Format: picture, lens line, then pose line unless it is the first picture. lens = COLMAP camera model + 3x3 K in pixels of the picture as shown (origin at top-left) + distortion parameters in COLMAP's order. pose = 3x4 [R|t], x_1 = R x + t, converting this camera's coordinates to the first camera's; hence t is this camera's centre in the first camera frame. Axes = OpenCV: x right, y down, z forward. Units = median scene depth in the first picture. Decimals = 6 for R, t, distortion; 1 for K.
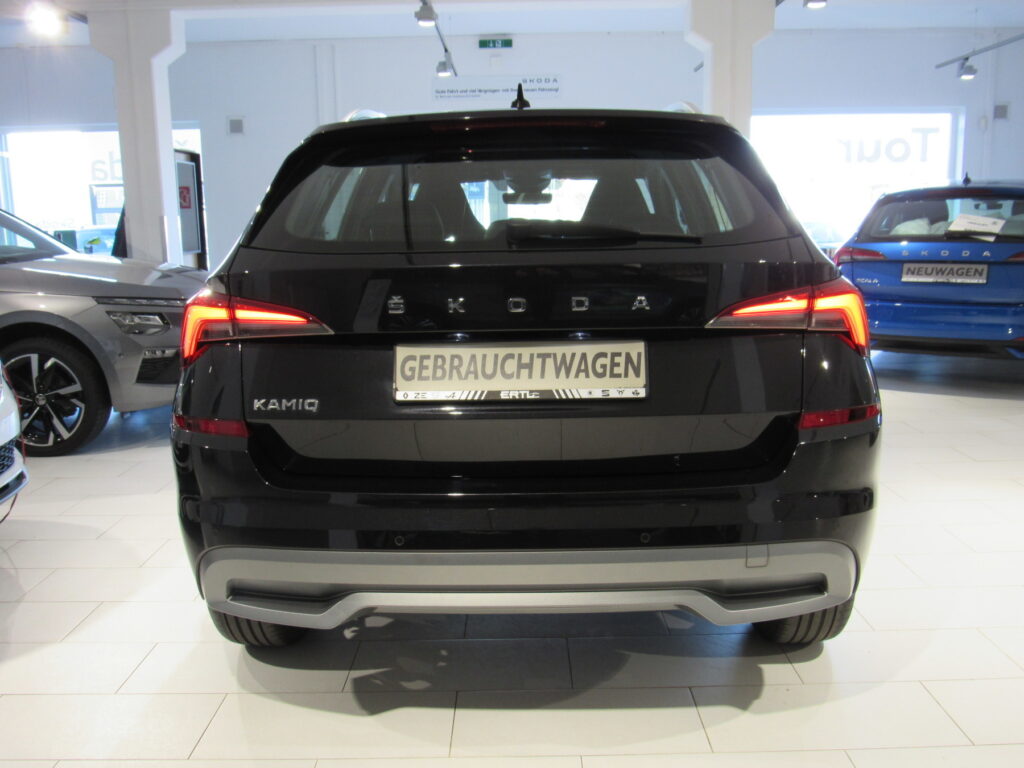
lens RADIAL K [[907.1, 0, 512.0], [0, 907.1, 384.0], [0, 0, 1]] dist [-0.029174, -0.013236]
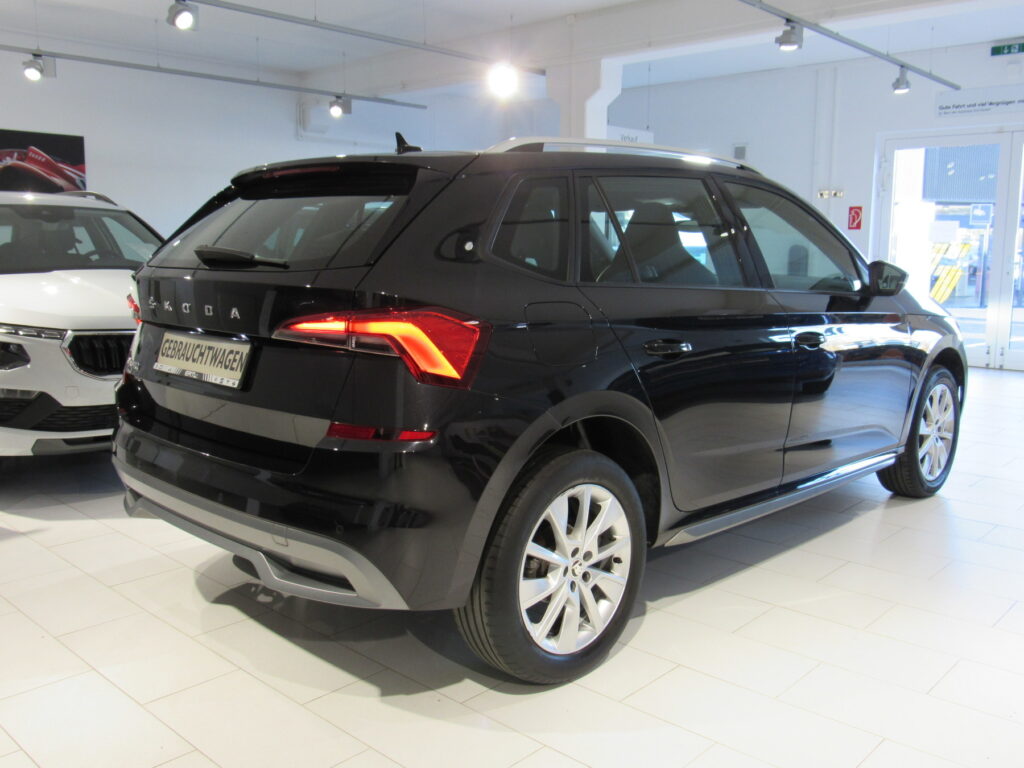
lens RADIAL K [[907.1, 0, 512.0], [0, 907.1, 384.0], [0, 0, 1]] dist [-0.029174, -0.013236]
pose [[0.736083, 0.125531, -0.665149, 1.048673], [-0.140164, 0.989622, 0.031656, -0.069860], [0.662220, 0.069928, 0.746039, 0.257125]]
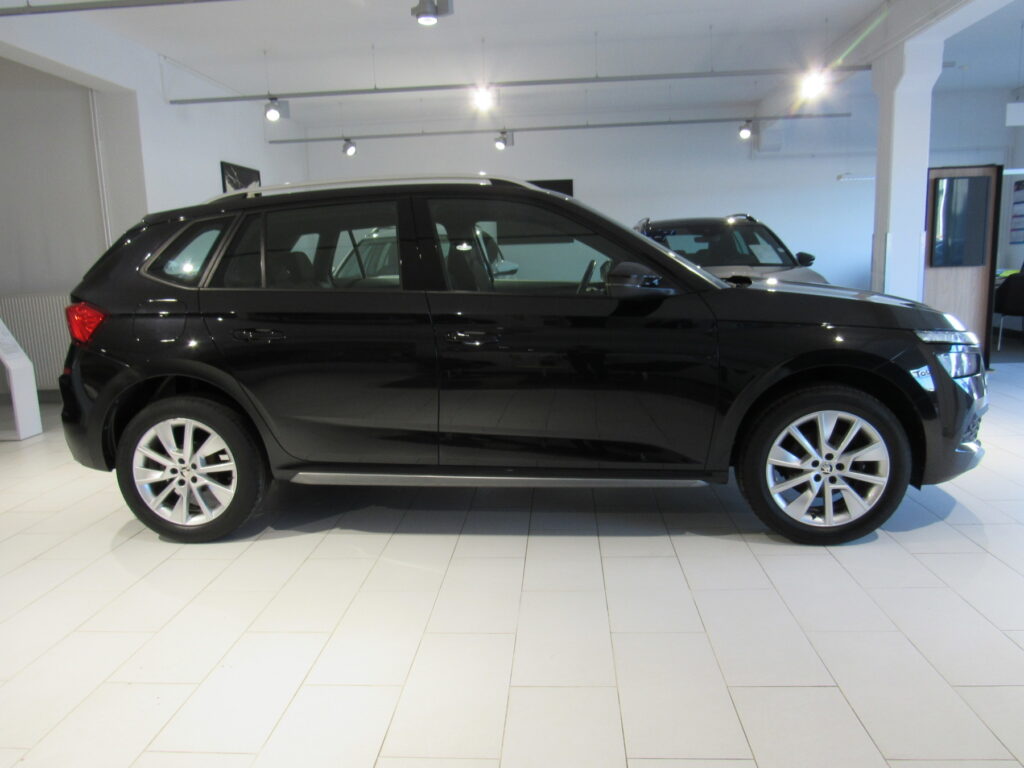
lens RADIAL K [[732.9, 0, 512.0], [0, 732.9, 384.0], [0, 0, 1]] dist [-0.009290, -0.000971]
pose [[-0.051891, 0.189774, -0.980456, 1.703676], [-0.141853, 0.970423, 0.195339, -0.348473], [0.988527, 0.149217, -0.023436, 1.775435]]
